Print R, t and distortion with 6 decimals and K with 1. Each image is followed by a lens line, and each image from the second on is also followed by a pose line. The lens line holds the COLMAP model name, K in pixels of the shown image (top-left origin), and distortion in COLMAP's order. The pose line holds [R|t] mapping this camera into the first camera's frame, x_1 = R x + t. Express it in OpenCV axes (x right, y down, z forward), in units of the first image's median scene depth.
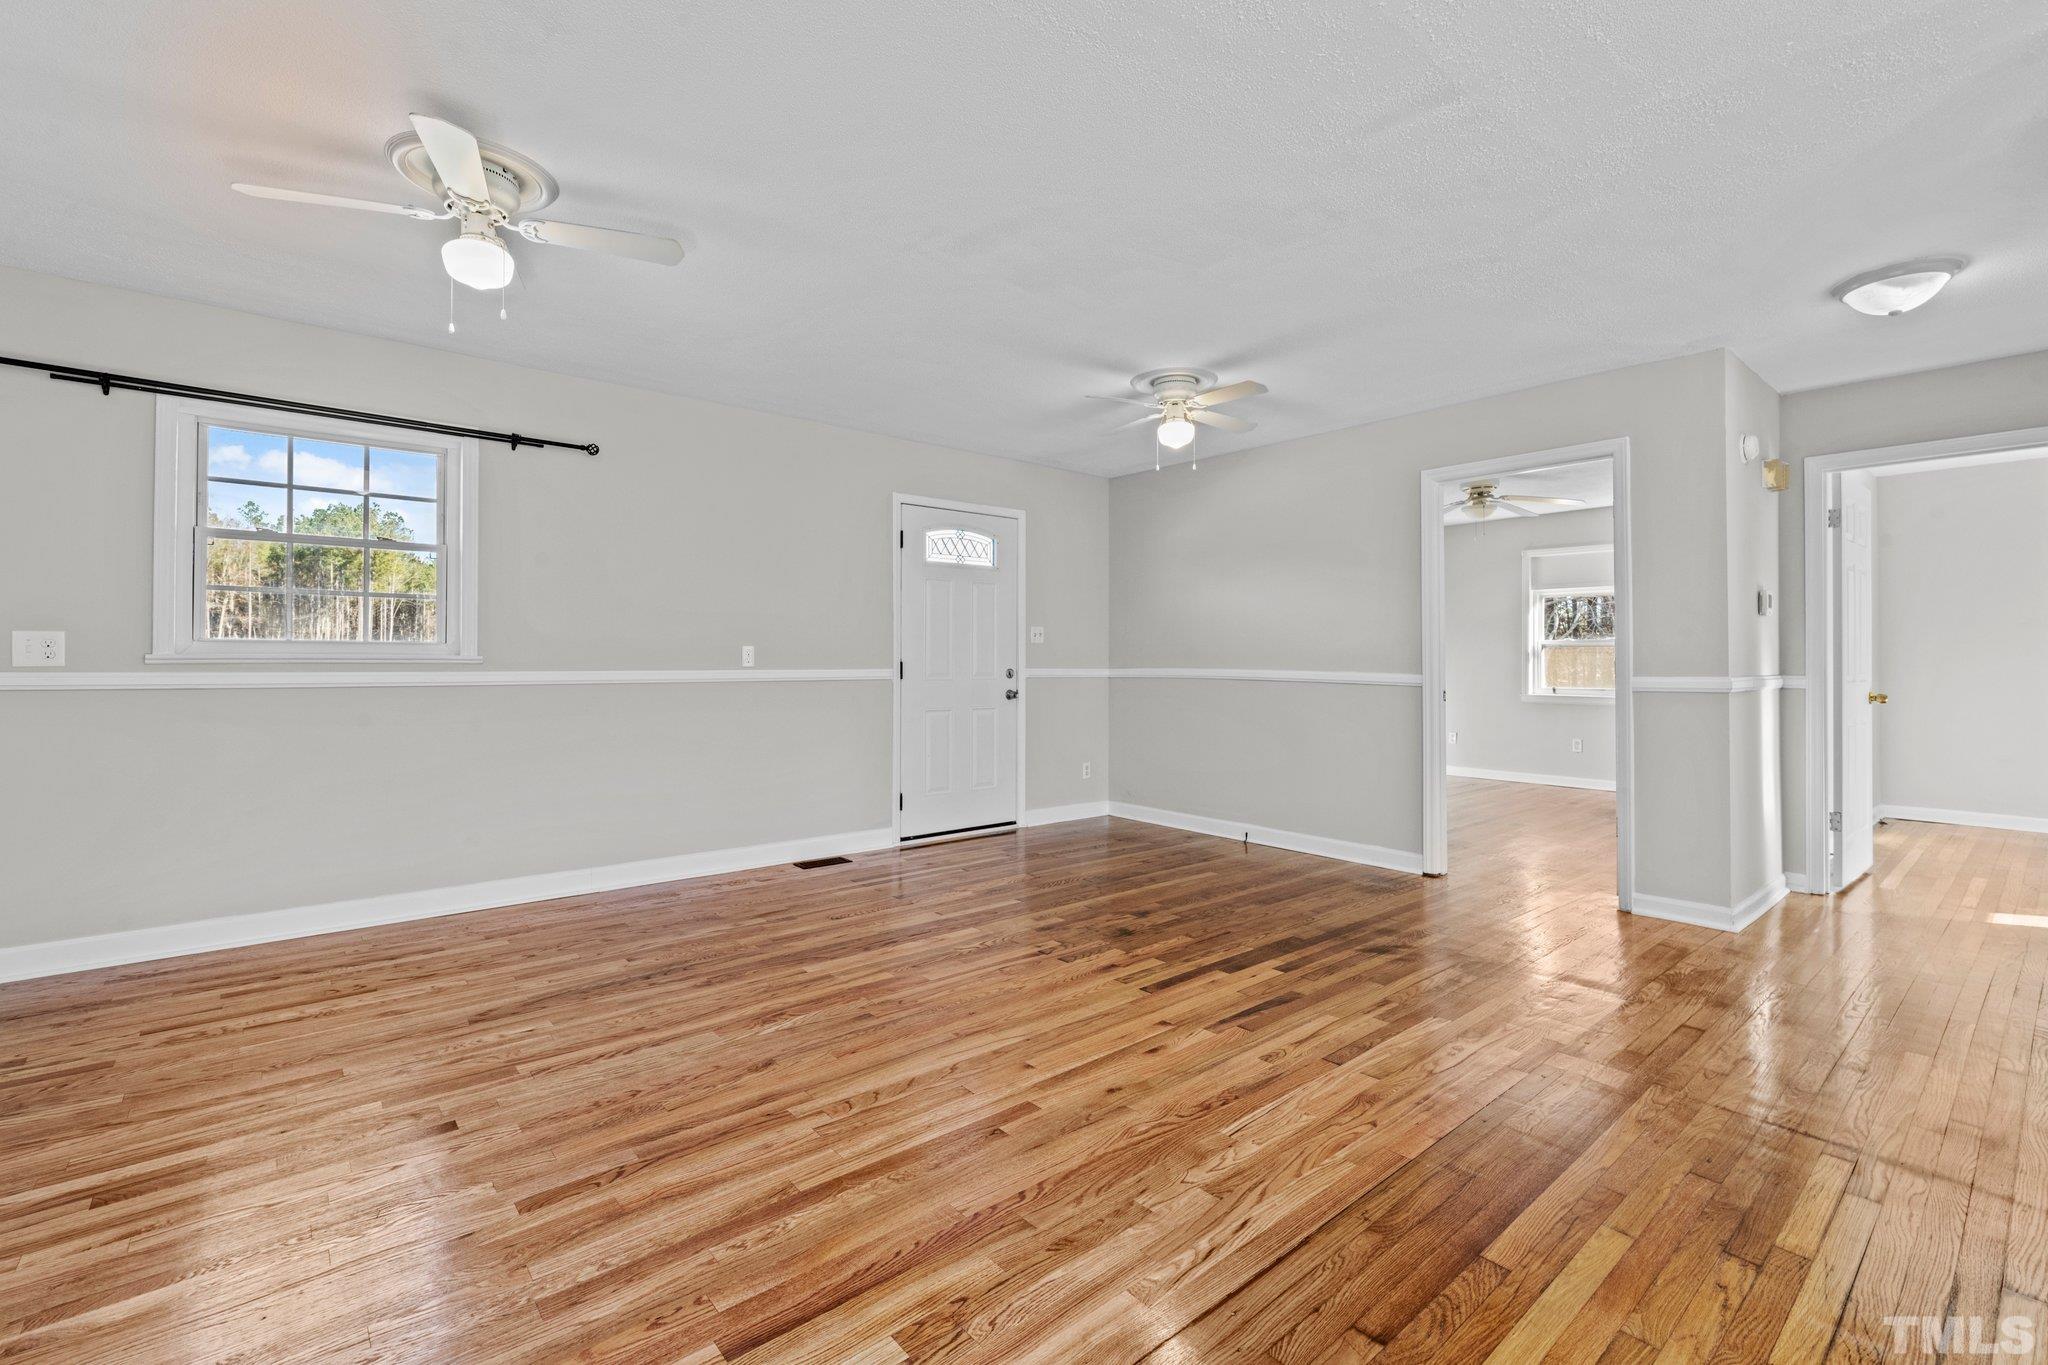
lens RADIAL K [[914.9, 0, 1039.5], [0, 914.9, 645.9], [0, 0, 1]] dist [-0.002002, 0.000280]
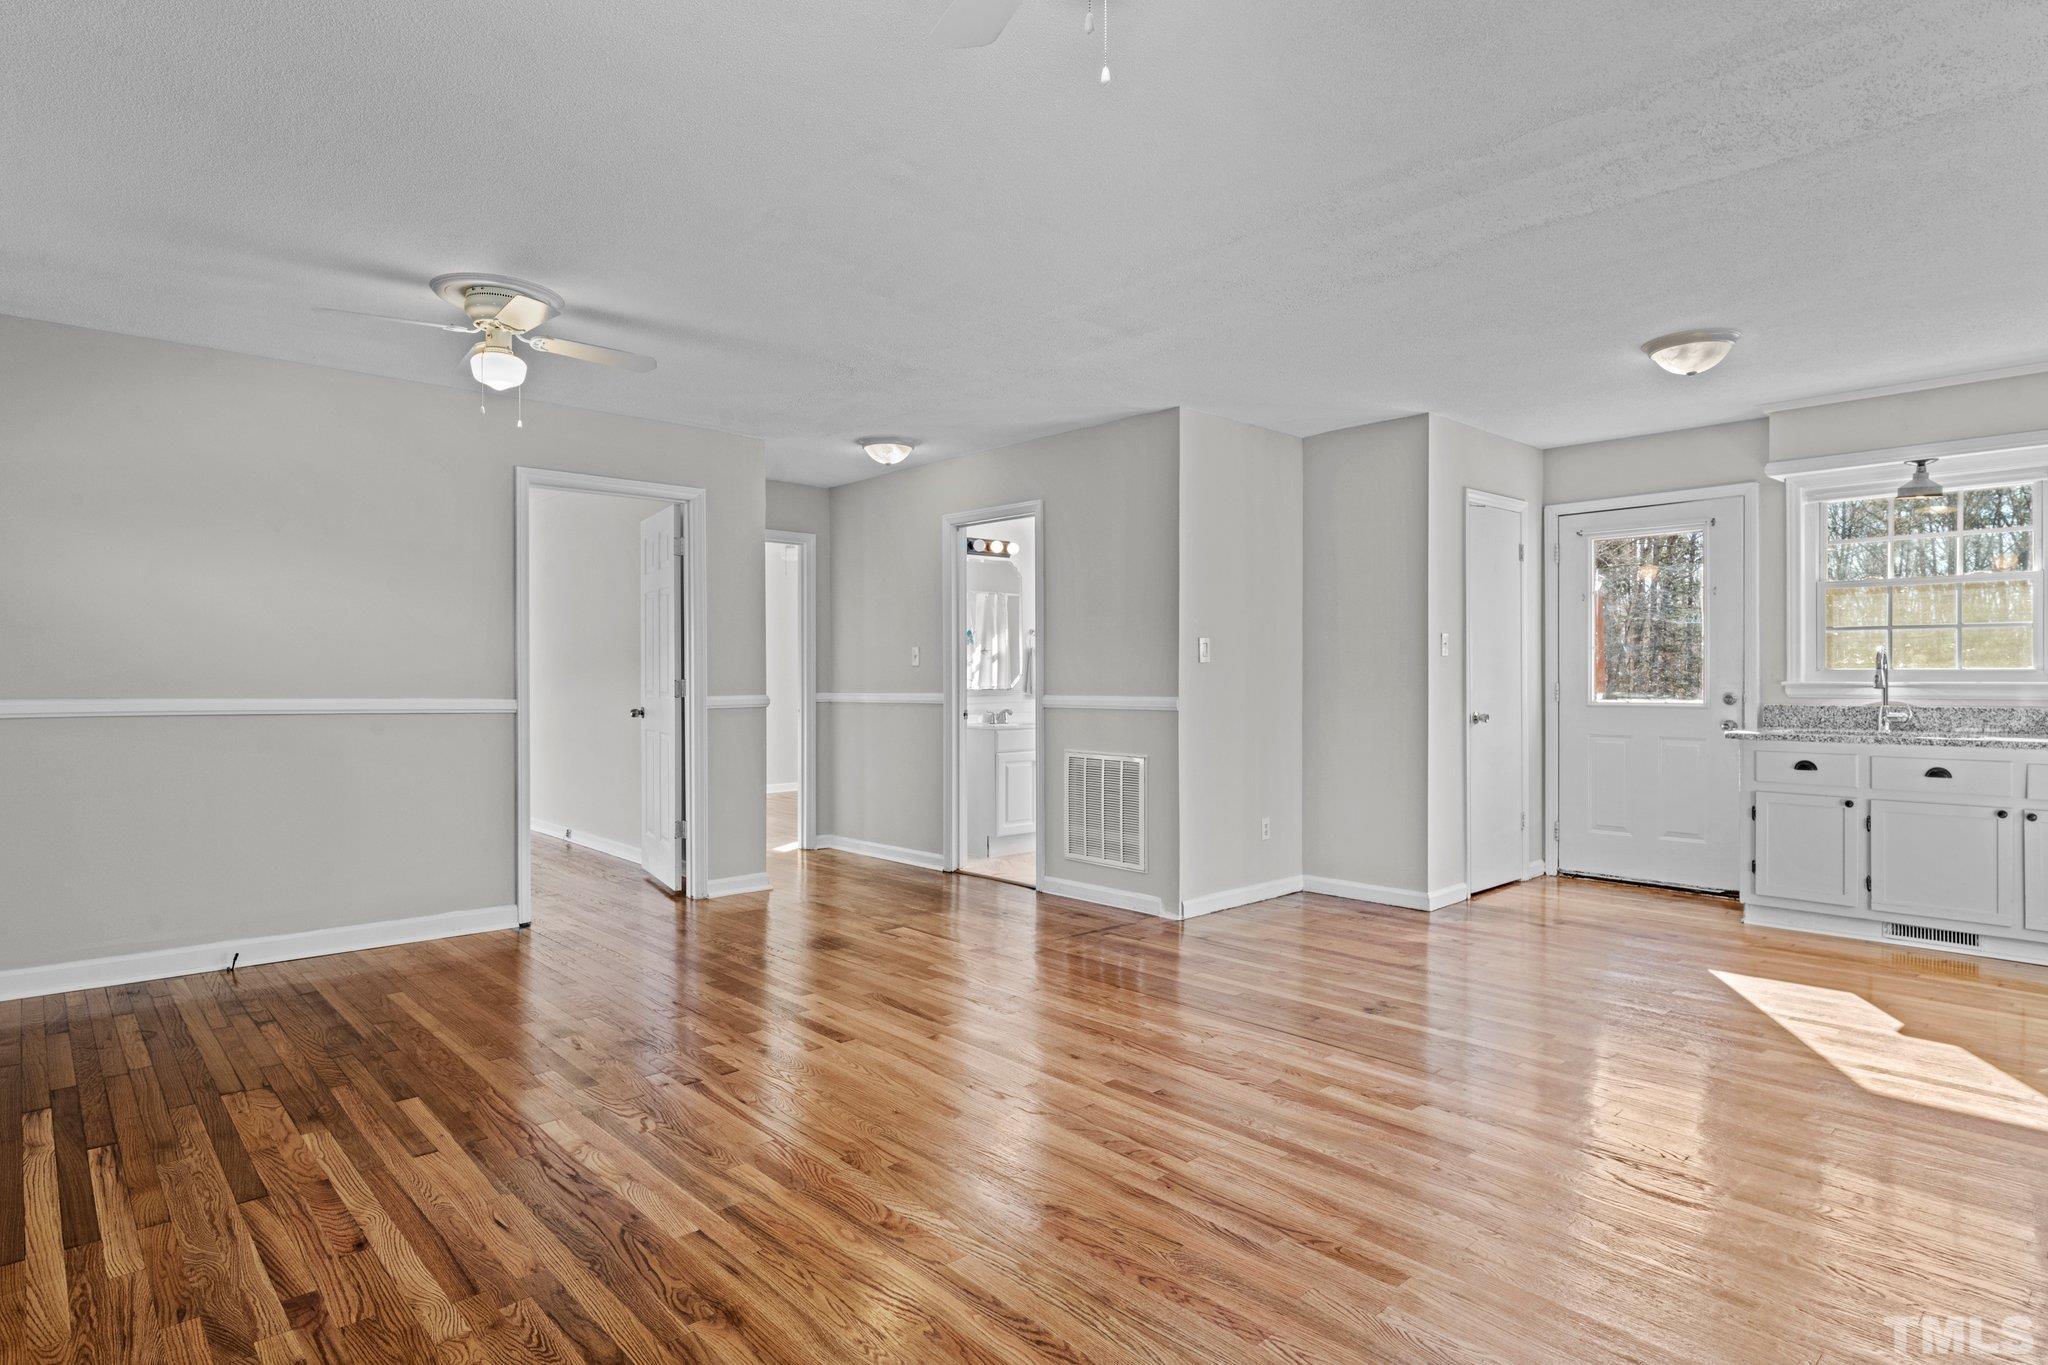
lens RADIAL K [[1070.3, 0, 1039.5], [0, 1070.3, 687.1], [0, 0, 1]] dist [0.003314, 0.000179]
pose [[-0.035787, -0.014479, 0.999255, -1.001901], [-0.015408, 0.999784, 0.013935, -0.003836], [-0.999241, -0.014898, -0.036002, 0.863517]]
